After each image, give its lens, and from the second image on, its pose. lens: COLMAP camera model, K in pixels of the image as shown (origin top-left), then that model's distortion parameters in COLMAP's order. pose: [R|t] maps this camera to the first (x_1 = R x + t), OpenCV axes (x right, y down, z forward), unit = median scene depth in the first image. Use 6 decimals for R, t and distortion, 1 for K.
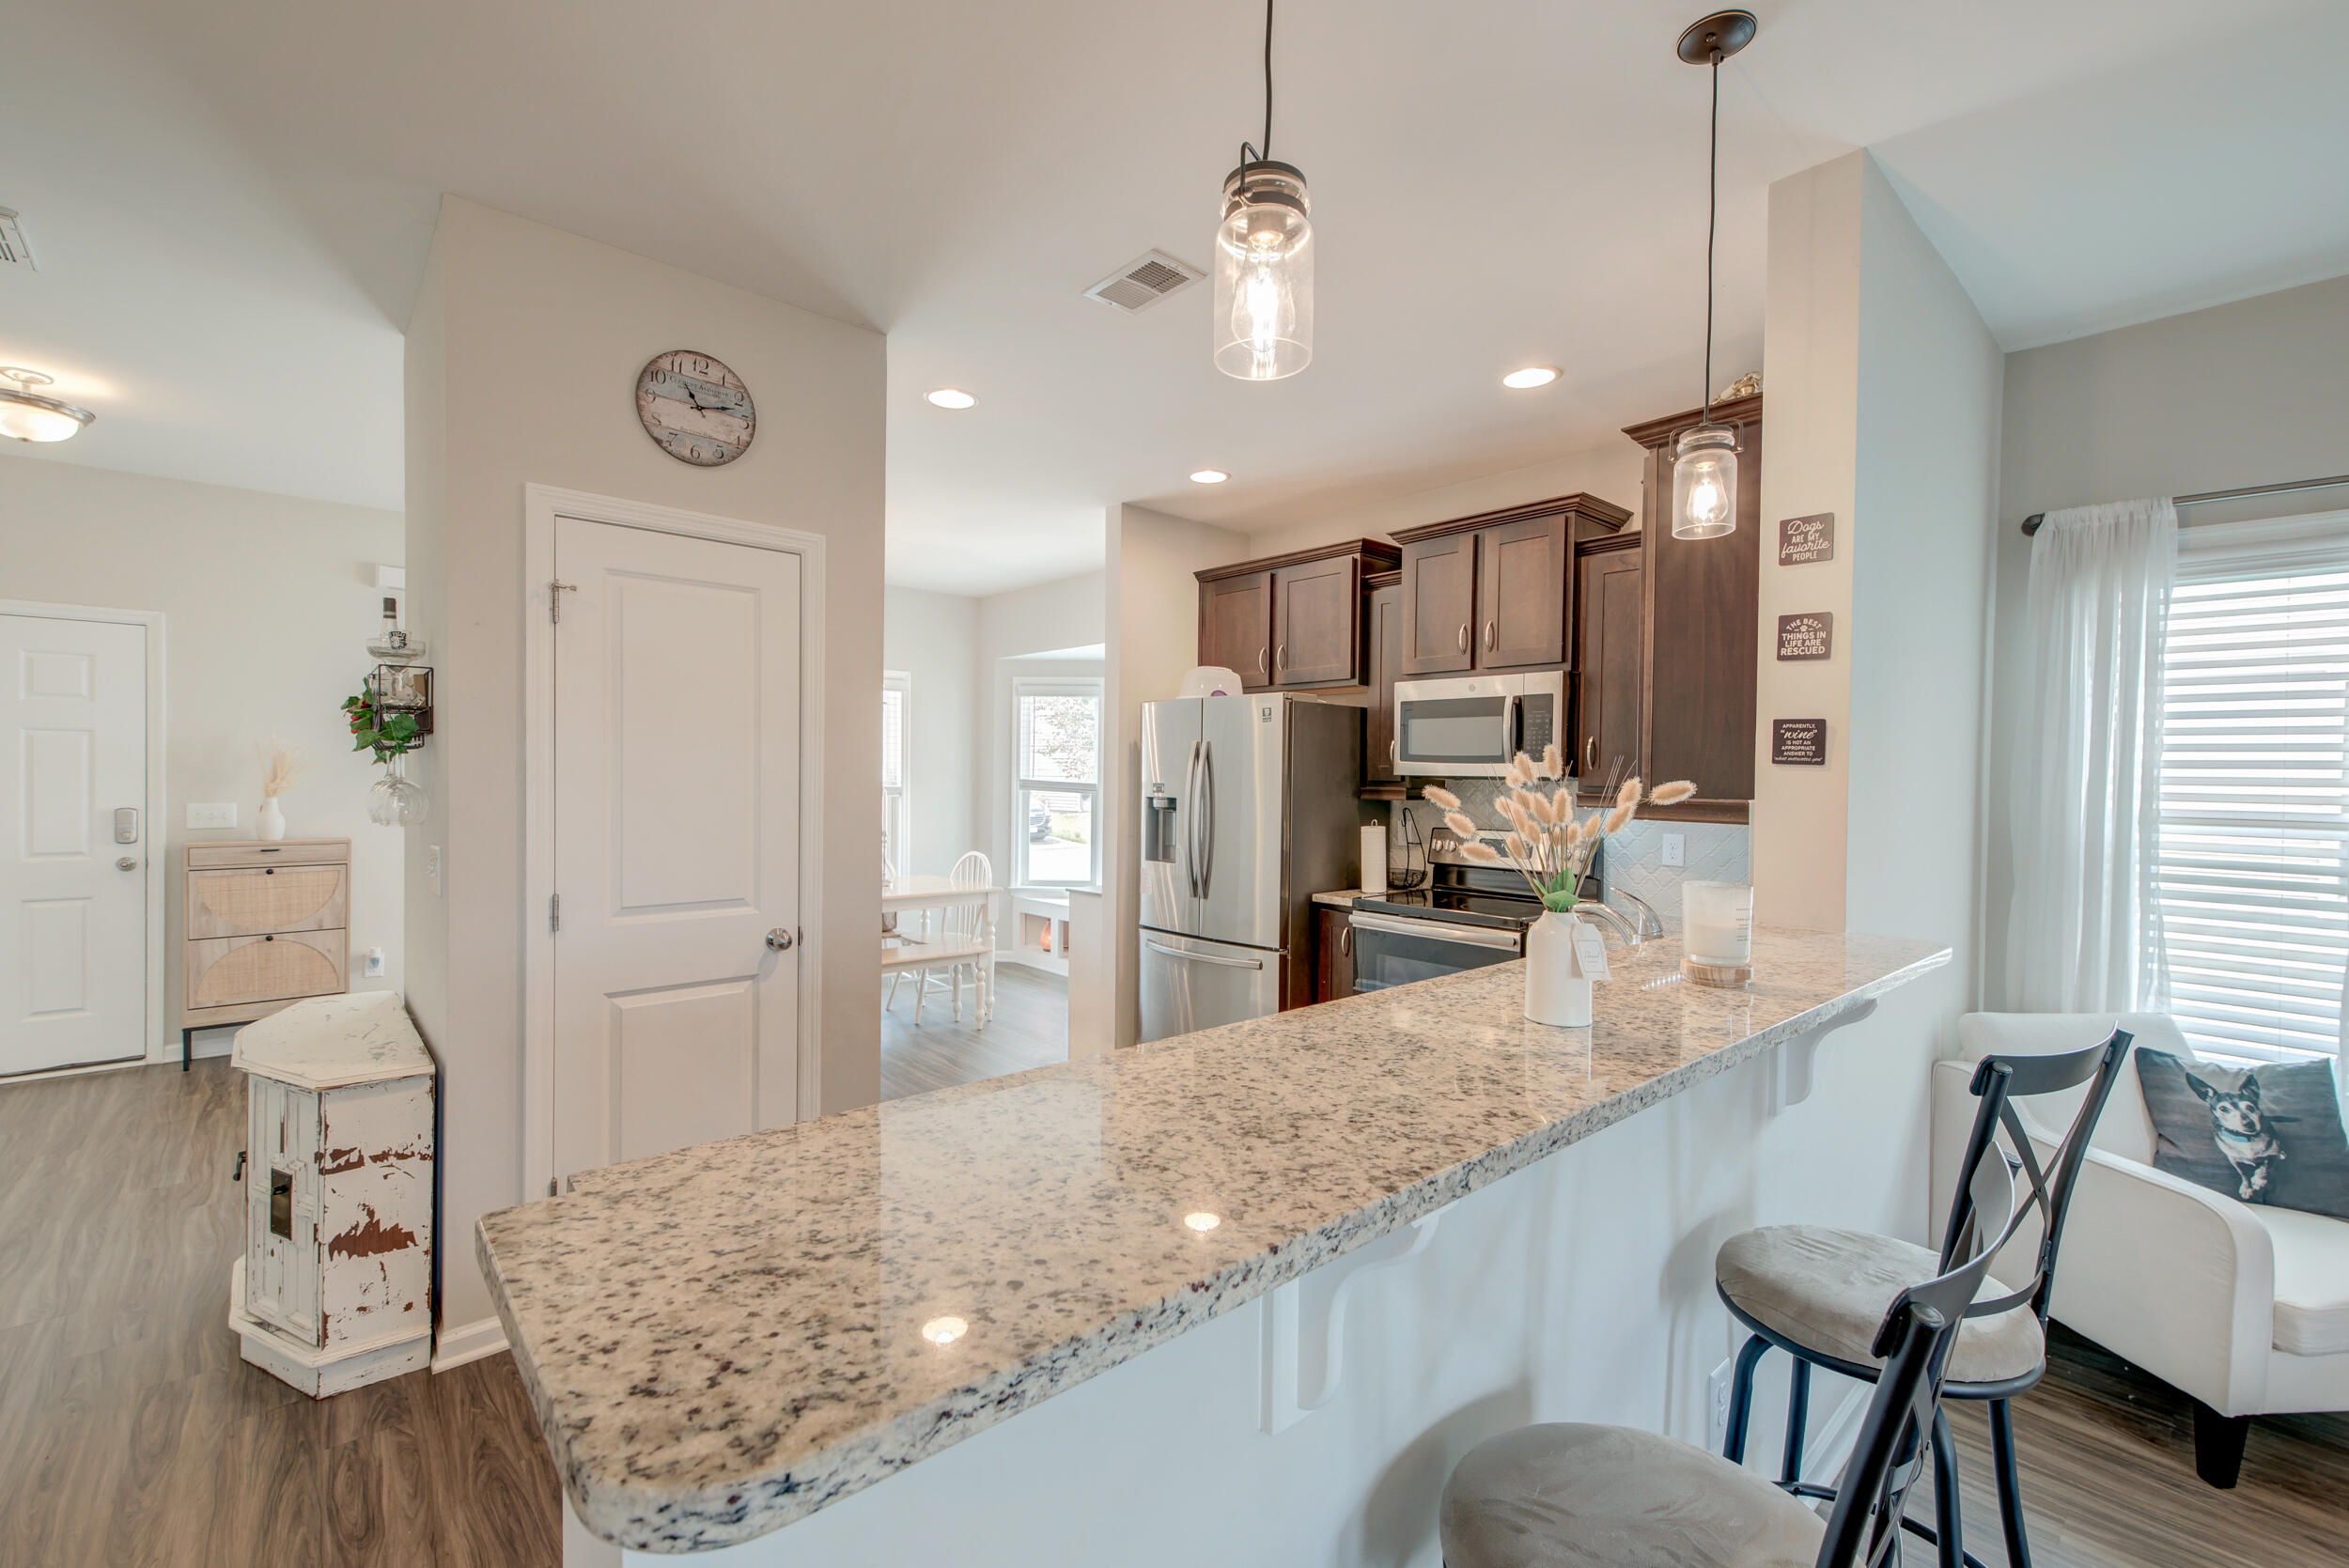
lens RADIAL K [[984.3, 0, 1175.3], [0, 984.3, 787.6], [0, 0, 1]] dist [0.016538, -0.007445]
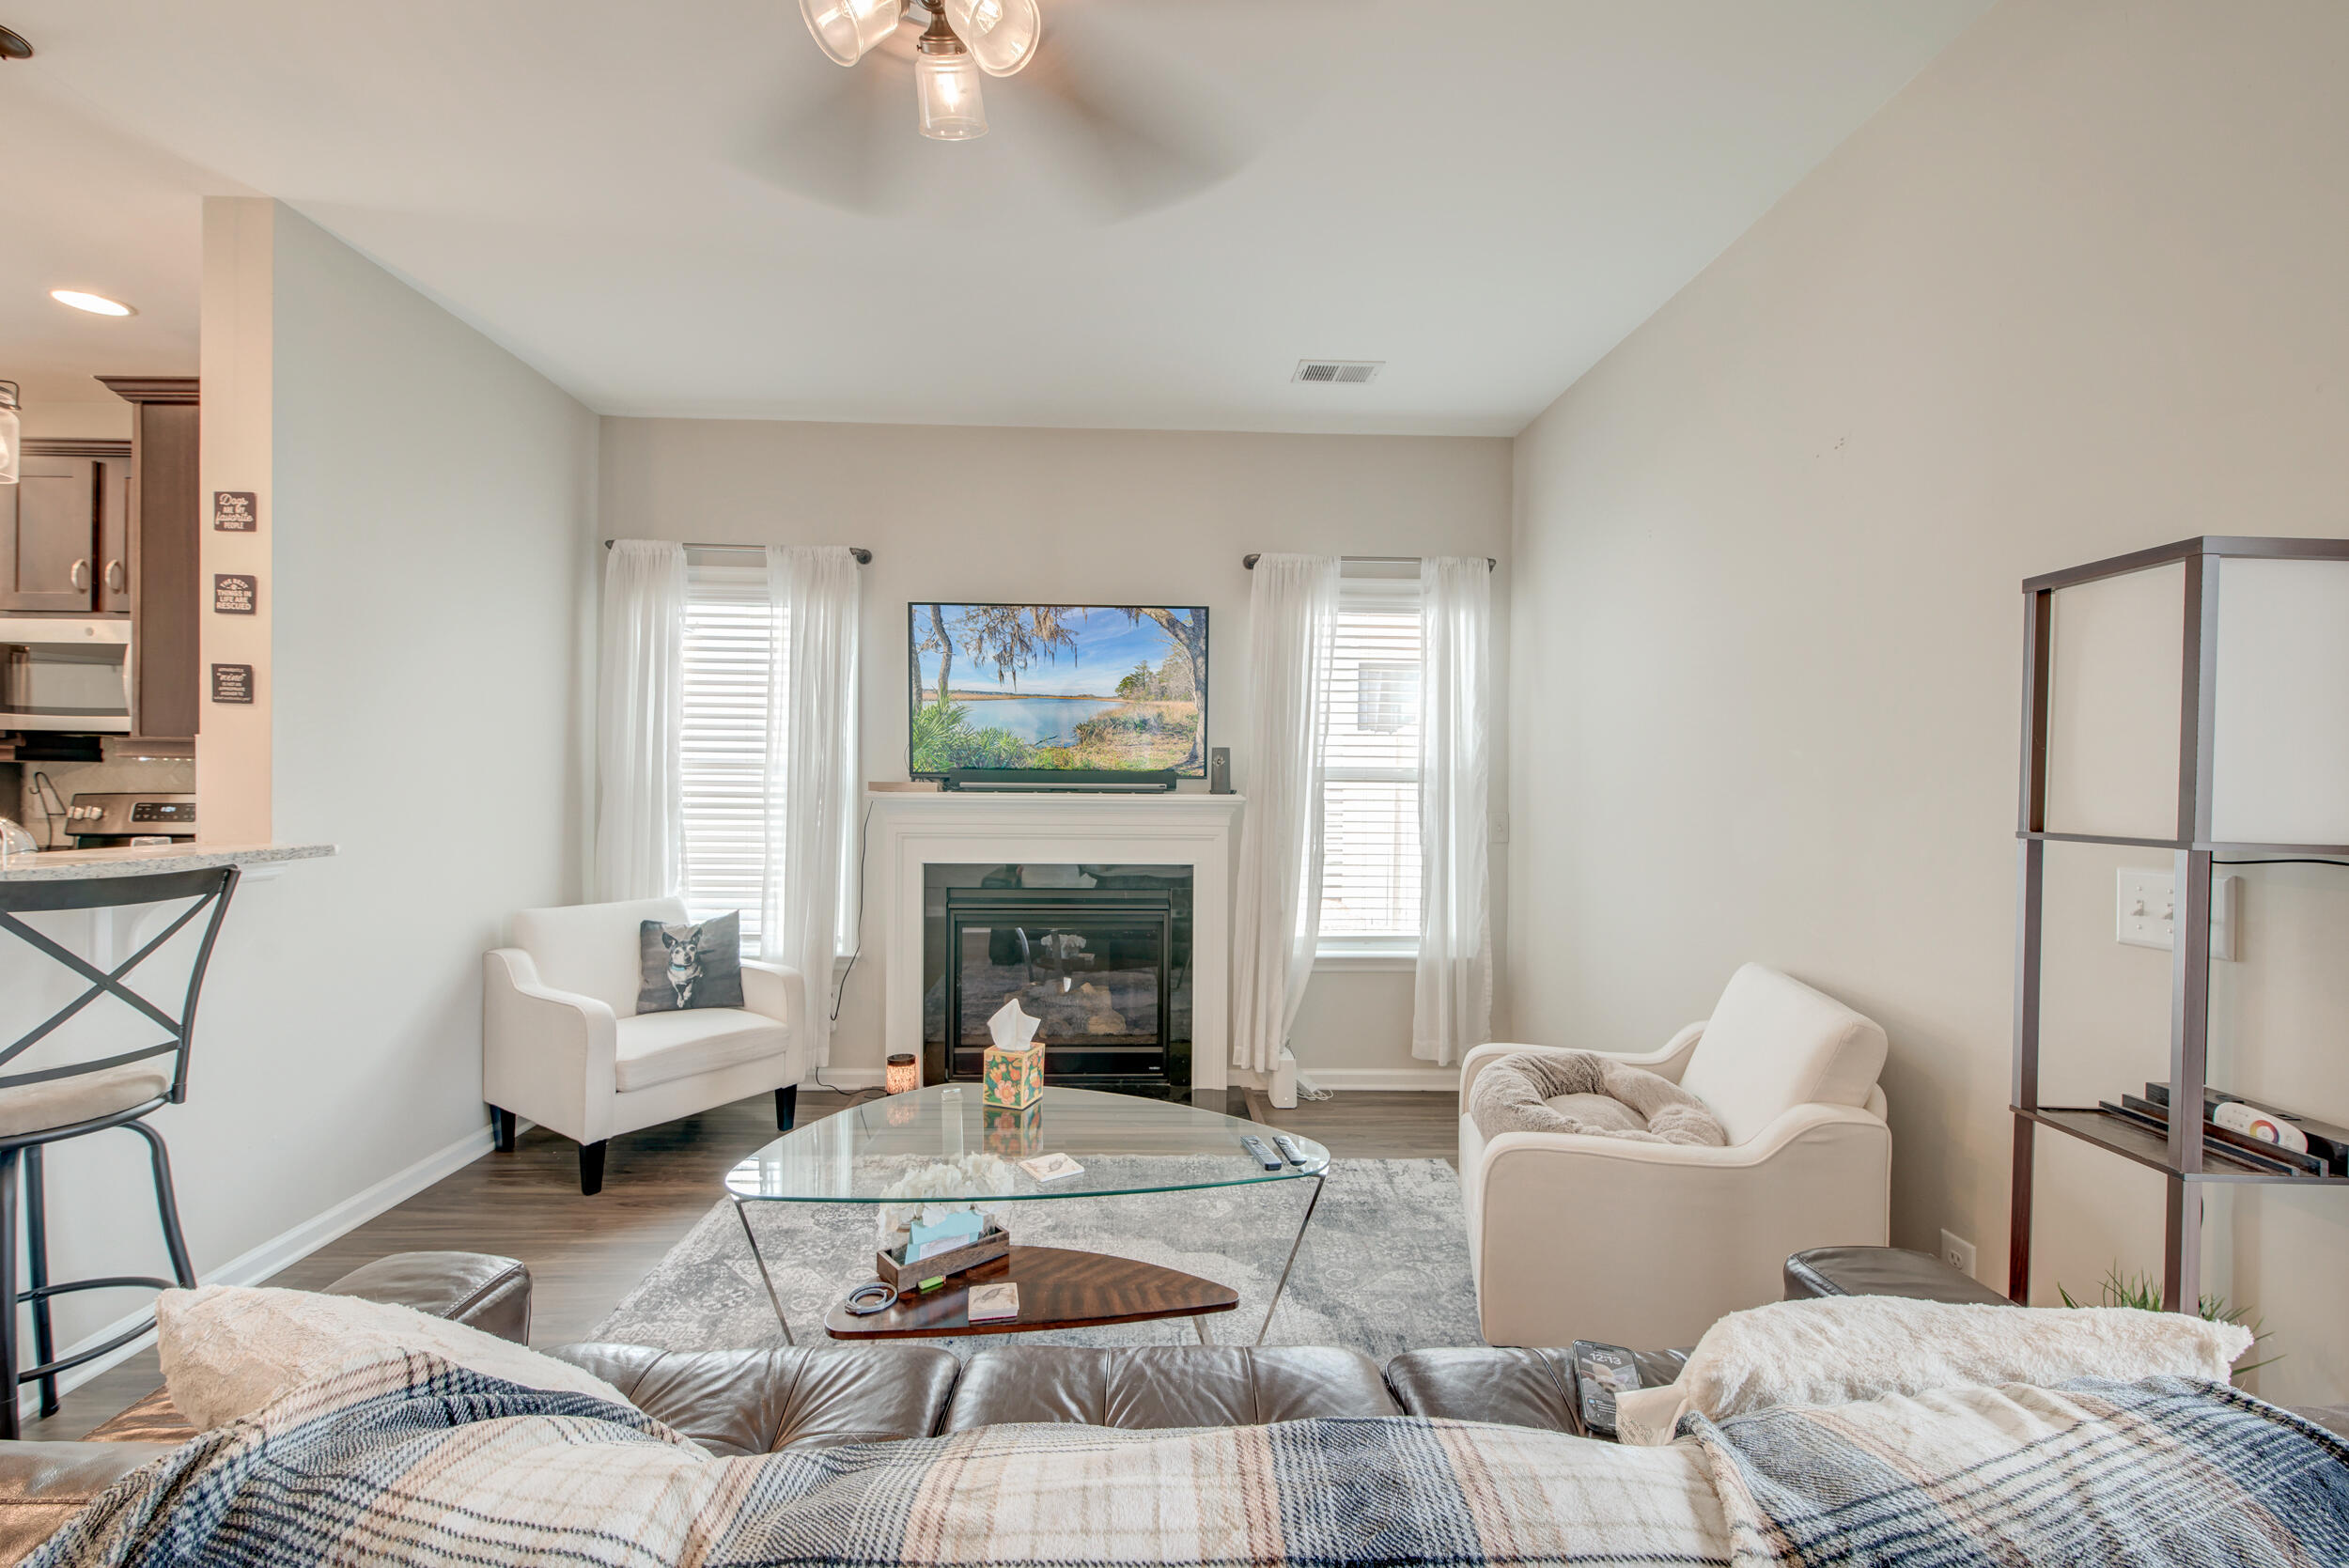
lens RADIAL K [[984.3, 0, 1175.3], [0, 984.3, 787.6], [0, 0, 1]] dist [0.016538, -0.007445]
pose [[0.642066, -0.013307, 0.766534, 0.364314], [0.010758, 0.999907, 0.008347, 0.064615], [-0.766574, 0.002887, 0.642149, -0.498427]]
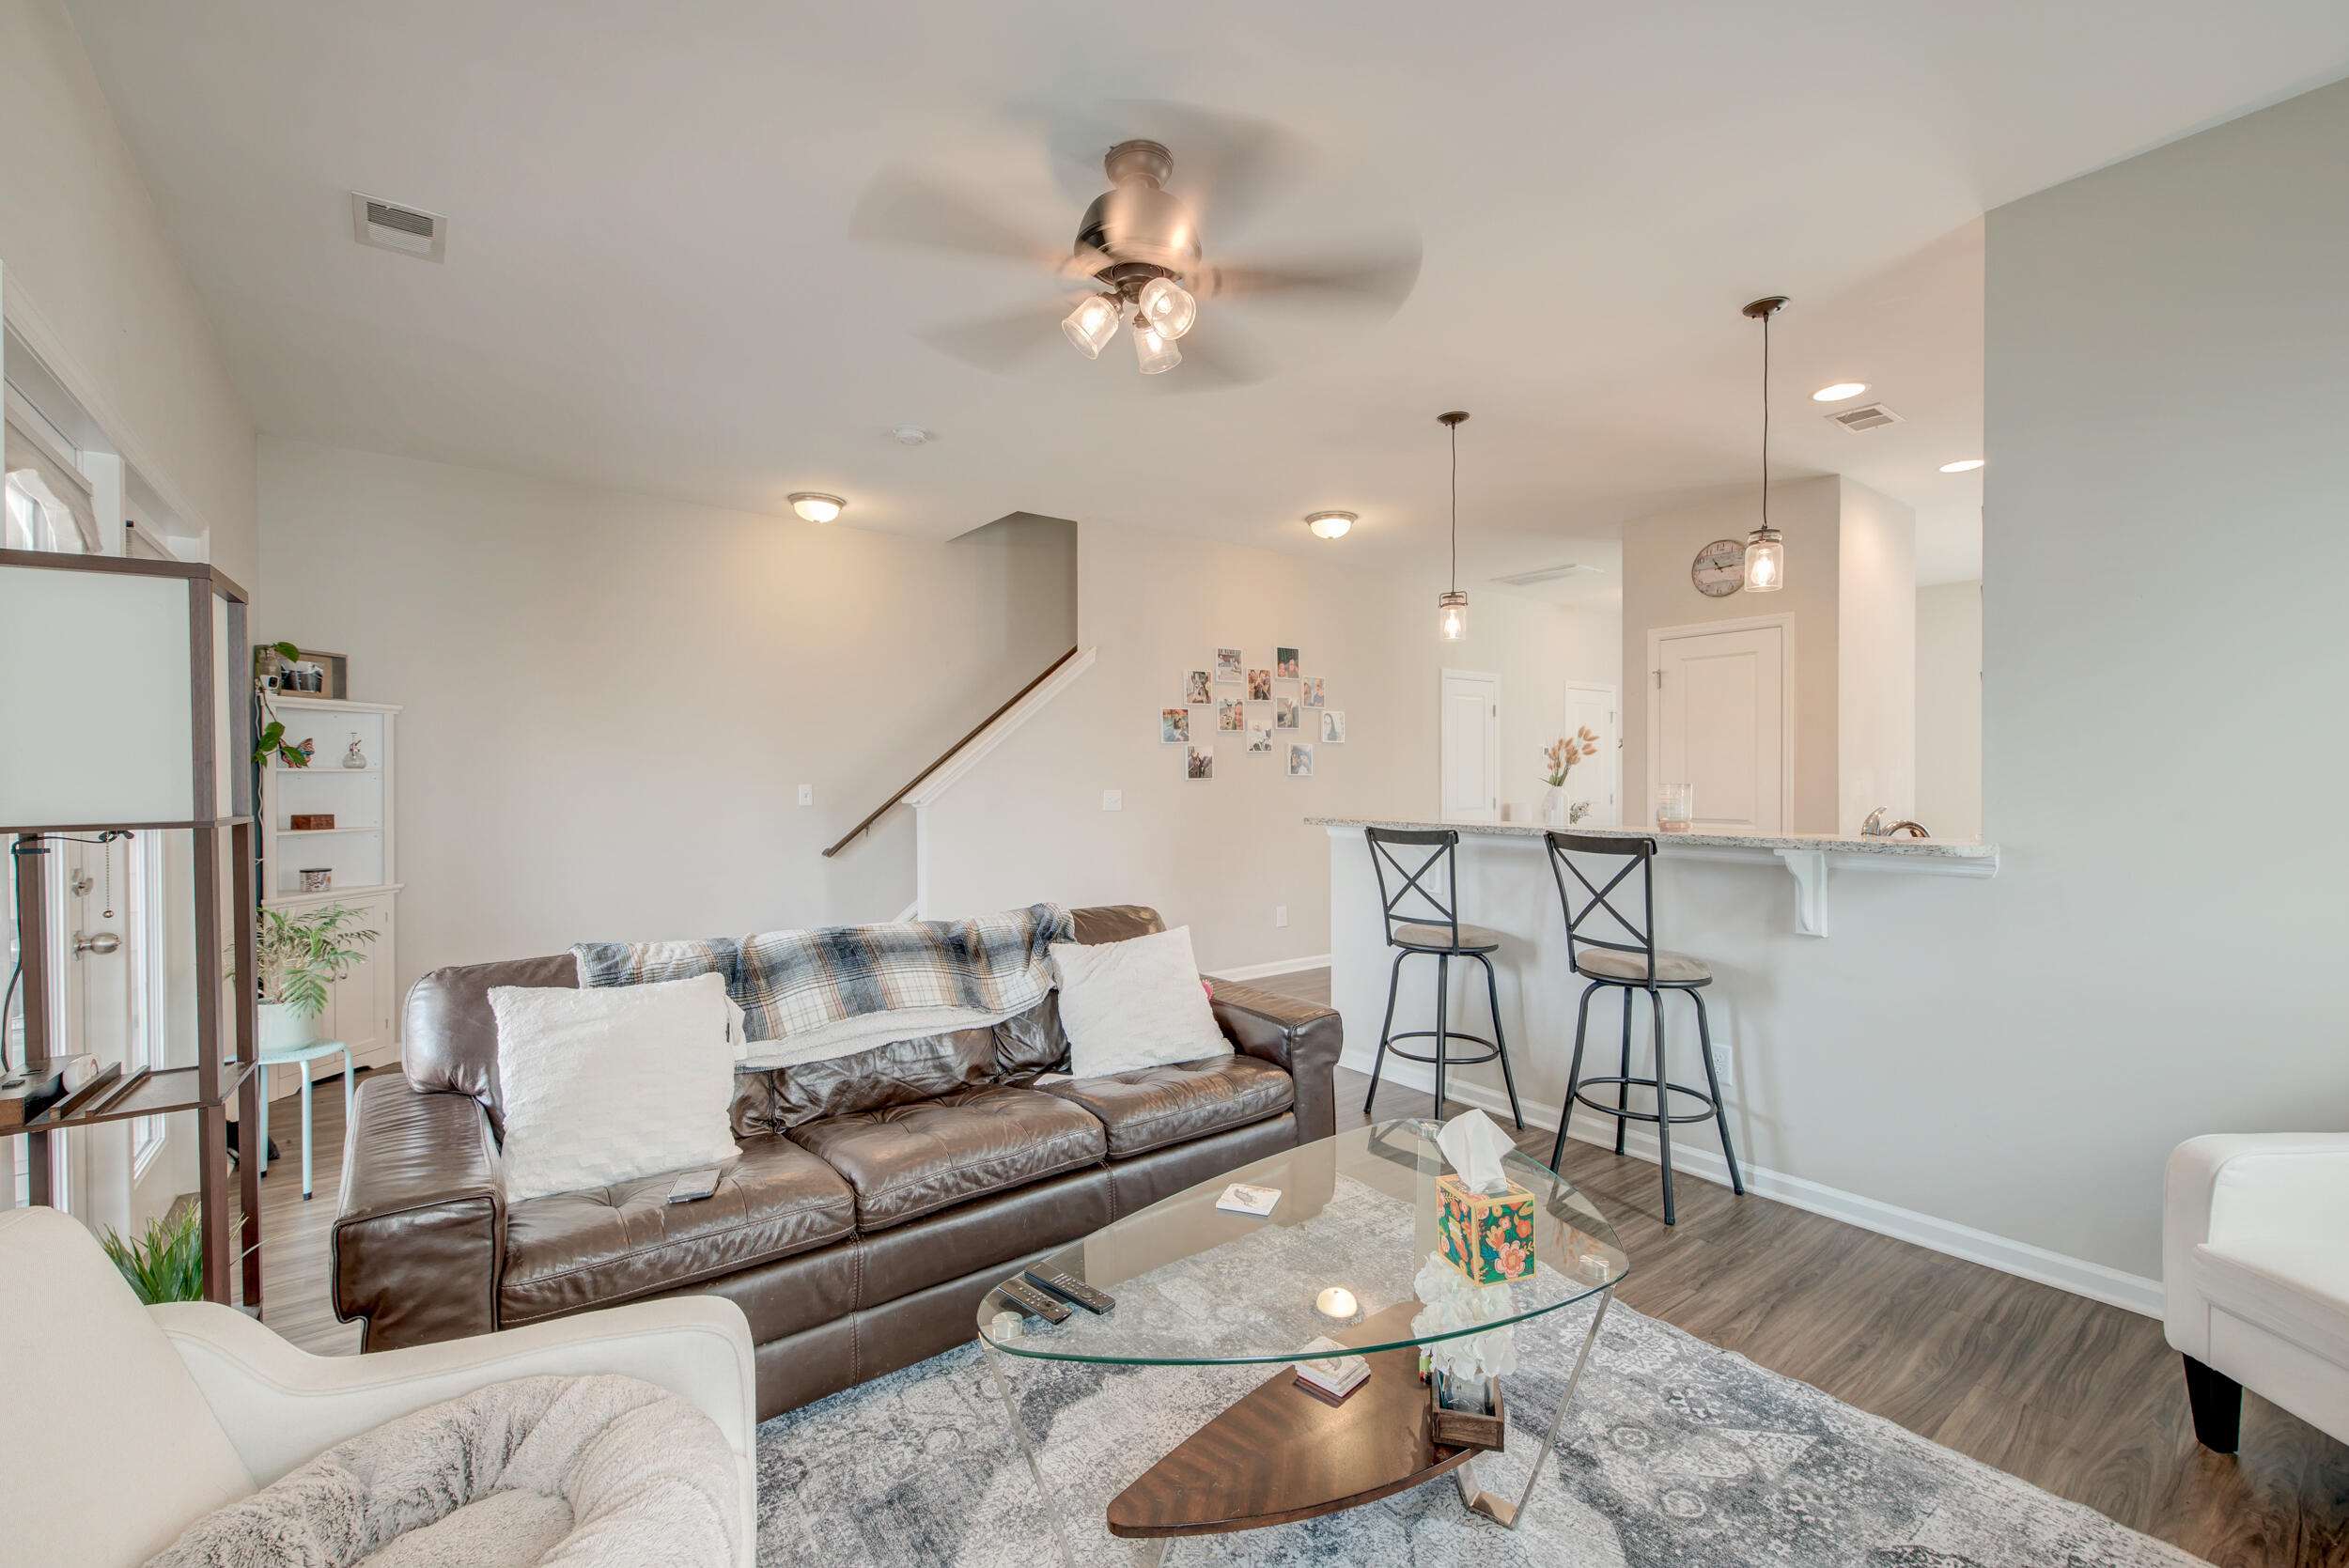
lens RADIAL K [[984.3, 0, 1175.3], [0, 984.3, 787.6], [0, 0, 1]] dist [0.016538, -0.007445]
pose [[-0.070988, 0.000681, -0.997477, 1.592010], [-0.015962, 0.999871, 0.001819, 0.069993], [0.997349, 0.016051, -0.070968, 0.060459]]
